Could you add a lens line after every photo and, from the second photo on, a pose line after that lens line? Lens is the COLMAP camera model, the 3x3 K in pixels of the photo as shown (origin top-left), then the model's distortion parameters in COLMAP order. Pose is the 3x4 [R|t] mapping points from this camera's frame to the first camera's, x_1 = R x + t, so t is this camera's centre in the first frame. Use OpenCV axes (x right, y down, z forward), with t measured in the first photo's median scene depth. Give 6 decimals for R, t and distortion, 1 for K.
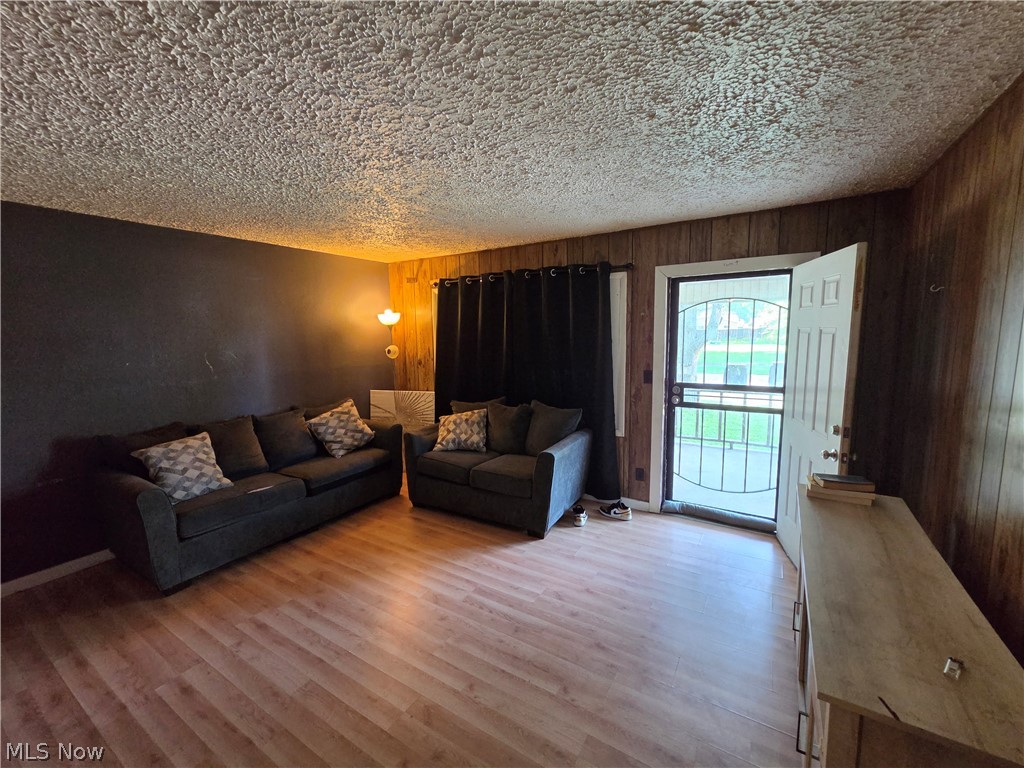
lens RADIAL K [[424.8, 0, 511.5], [0, 424.8, 386.3], [0, 0, 1]] dist [0.000761, 0.000134]
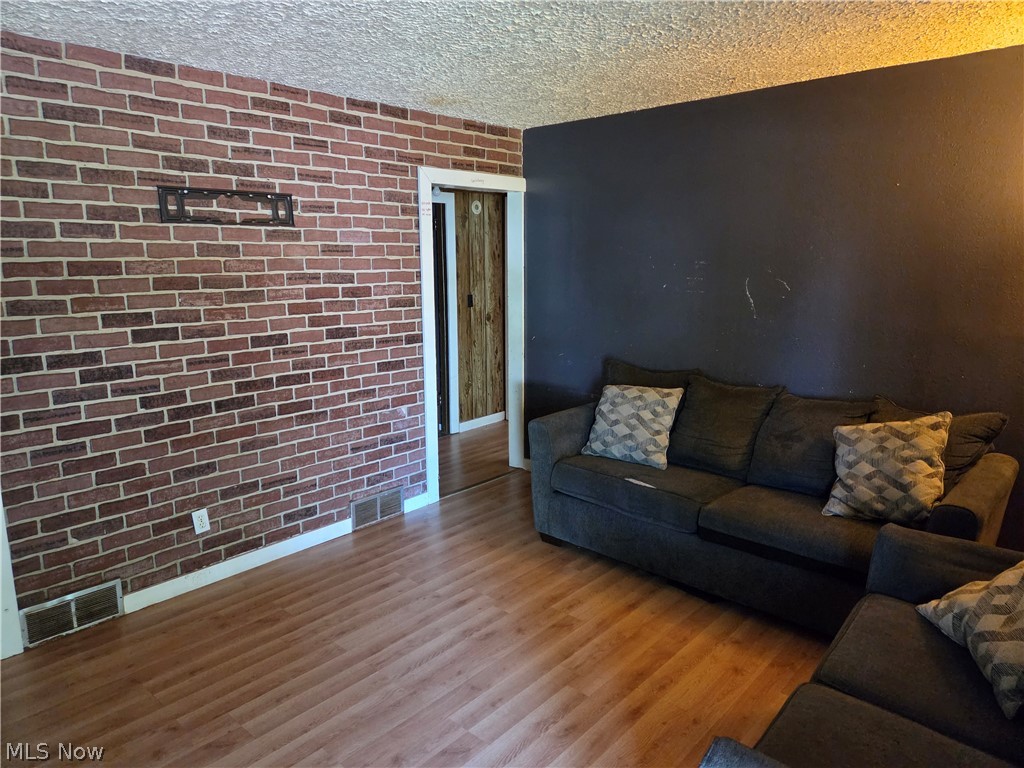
lens RADIAL K [[687.2, 0, 516.6], [0, 687.2, 381.2], [0, 0, 1]] dist [0.093282, -0.096829]
pose [[-0.185333, 0.198914, -0.962333, 0.454045], [-0.116913, 0.967880, 0.222576, -0.131430], [0.975696, 0.153760, -0.156124, 0.904518]]
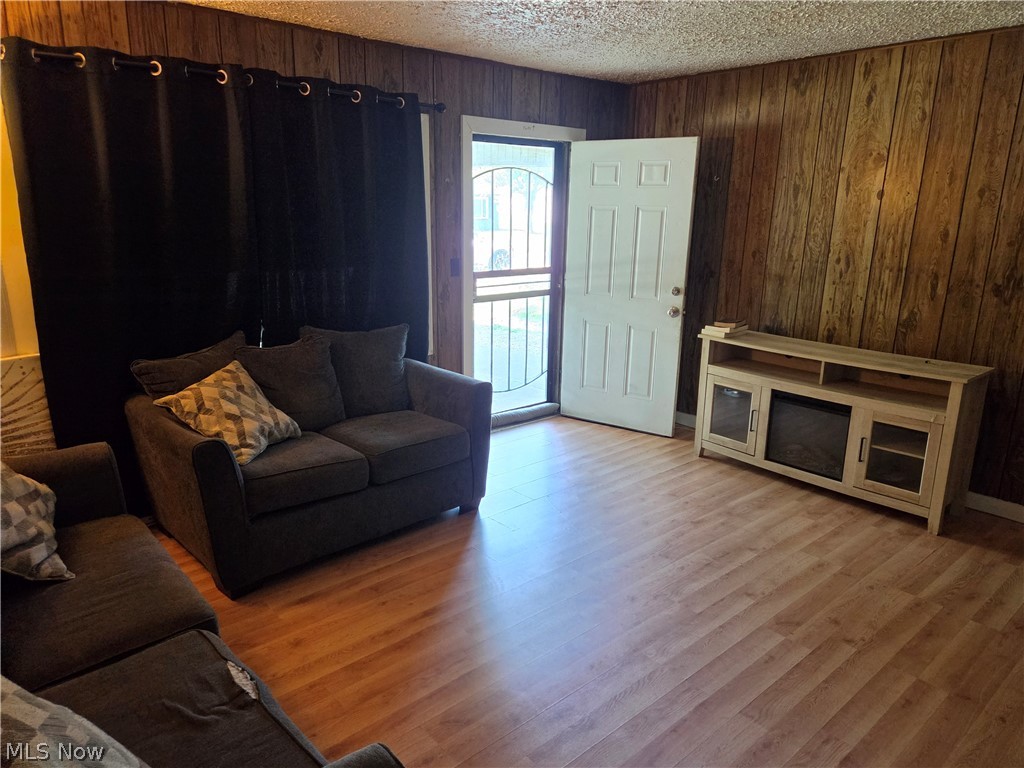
lens RADIAL K [[687.2, 0, 516.6], [0, 687.2, 381.2], [0, 0, 1]] dist [0.093282, -0.096829]
pose [[0.287863, -0.218057, 0.932516, -0.930904], [0.102635, 0.975149, 0.196343, -0.060502], [-0.952156, 0.039189, 0.303089, 0.596295]]
